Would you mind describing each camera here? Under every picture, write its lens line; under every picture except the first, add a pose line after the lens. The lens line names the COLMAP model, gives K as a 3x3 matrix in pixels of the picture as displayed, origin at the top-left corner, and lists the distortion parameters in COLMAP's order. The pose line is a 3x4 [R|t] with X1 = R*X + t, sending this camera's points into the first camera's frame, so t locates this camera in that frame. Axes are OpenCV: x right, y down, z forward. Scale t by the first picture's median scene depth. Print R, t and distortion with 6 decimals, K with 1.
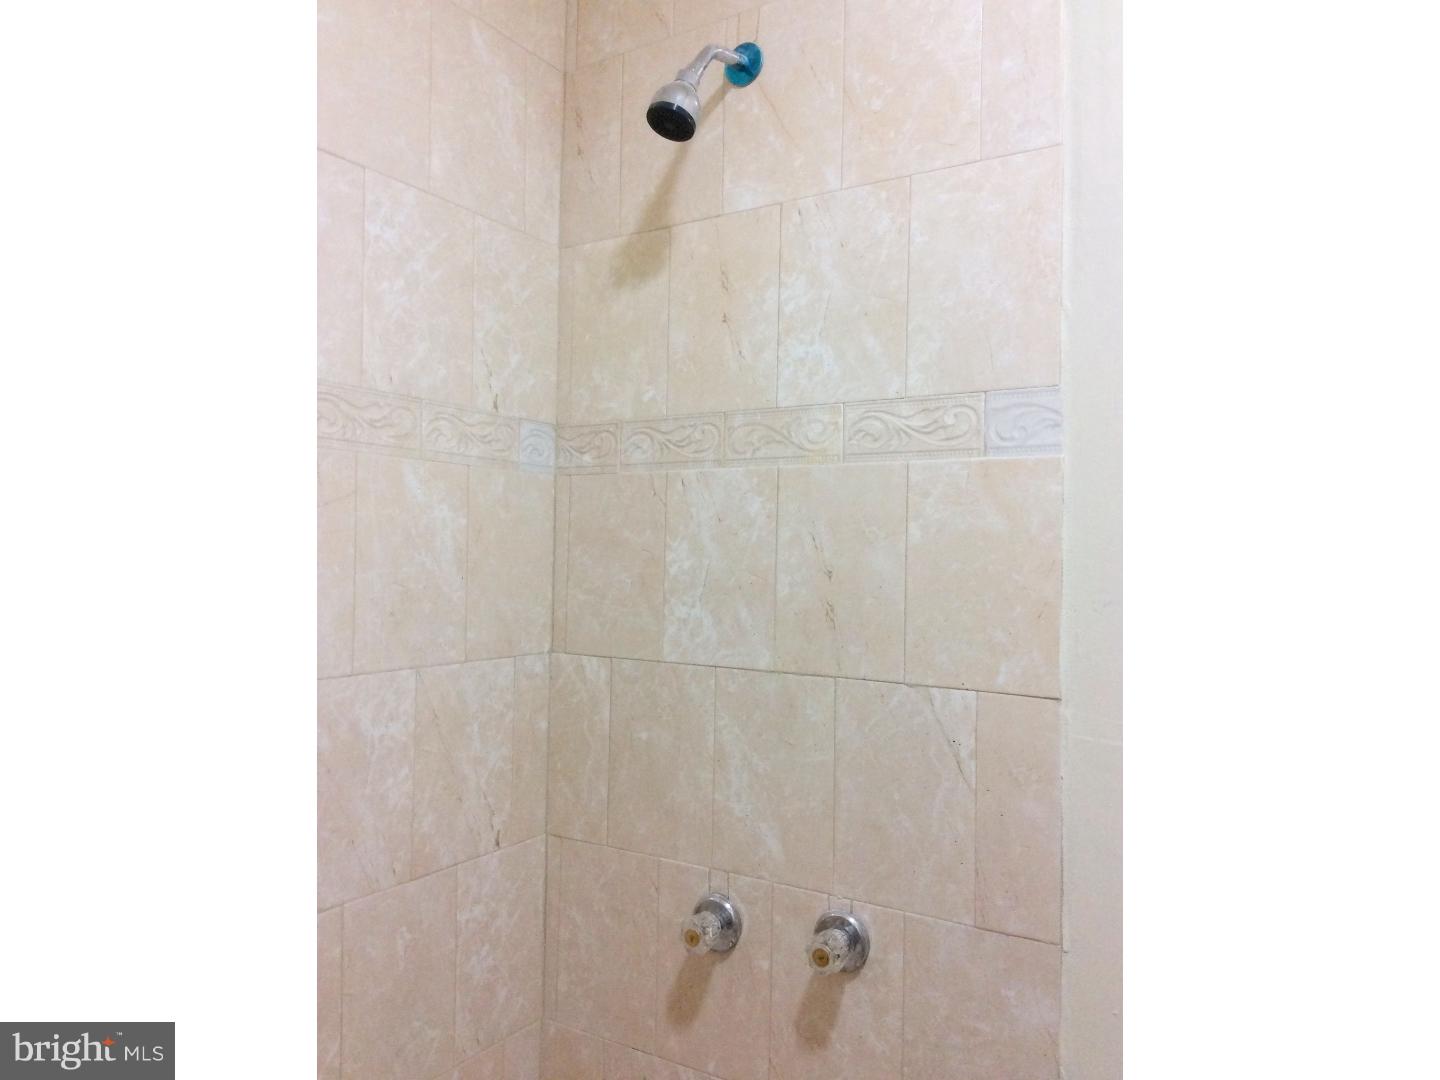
lens RADIAL K [[965.3, 0, 720.0], [0, 965.3, 540.0], [0, 0, 1]] dist [0.106263, -0.206981]
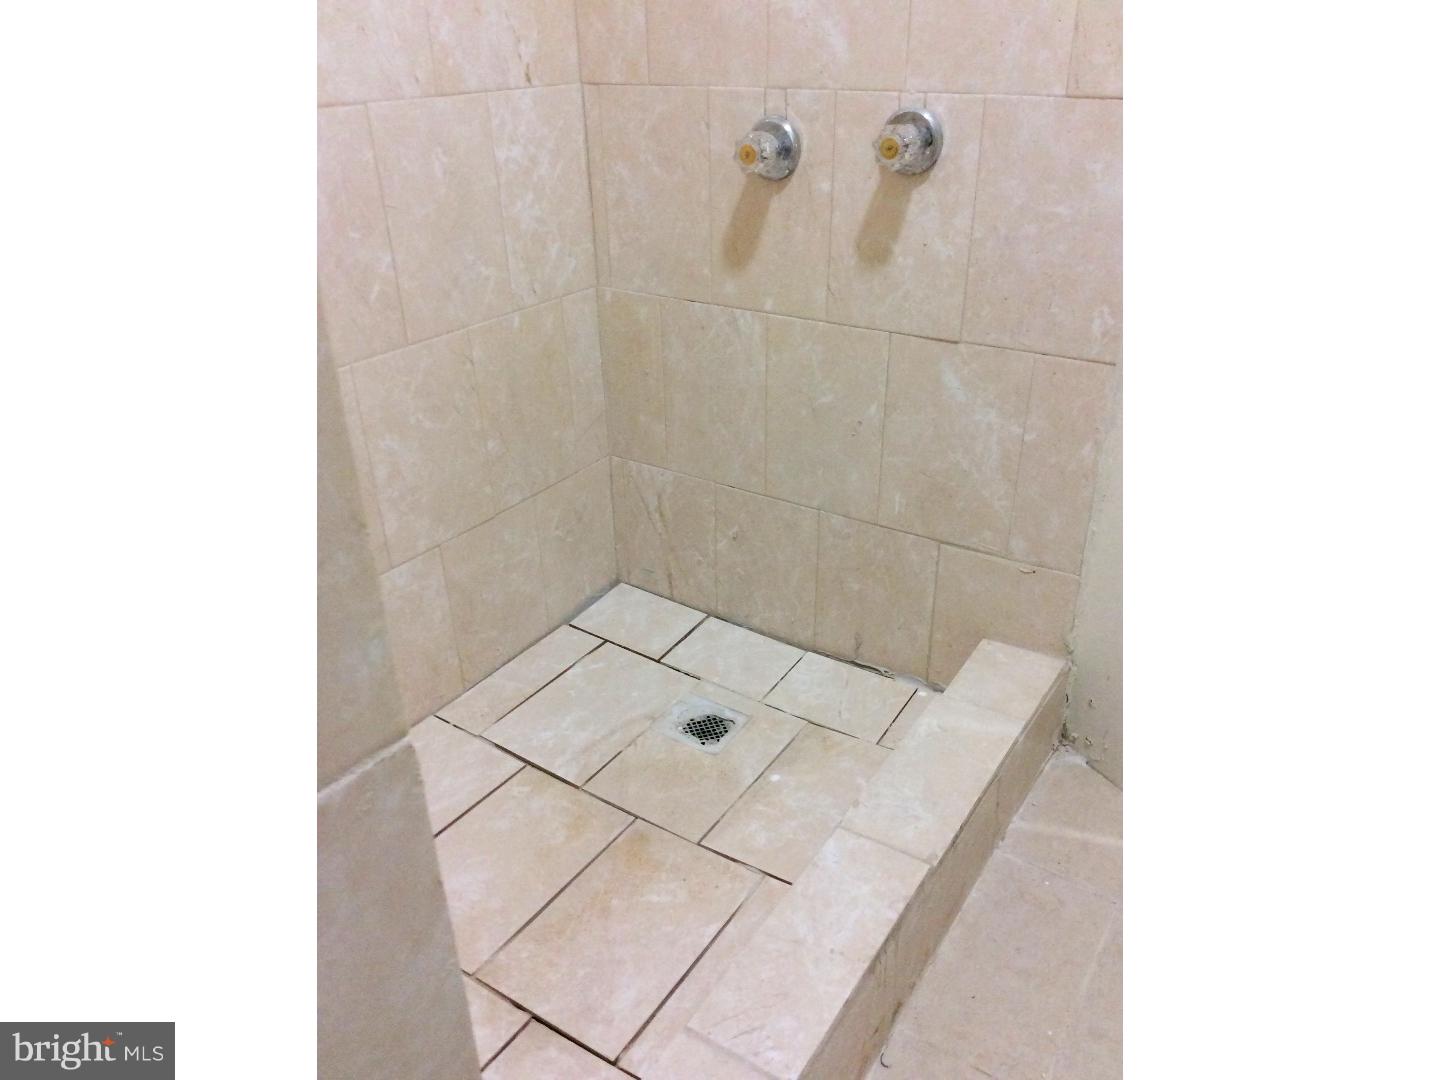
lens RADIAL K [[965.3, 0, 720.0], [0, 965.3, 540.0], [0, 0, 1]] dist [0.106263, -0.206981]
pose [[0.998934, -0.012016, -0.044580, -0.017270], [0.031921, 0.877343, 0.478801, 0.275170], [0.033359, -0.479713, 0.876791, 0.011952]]
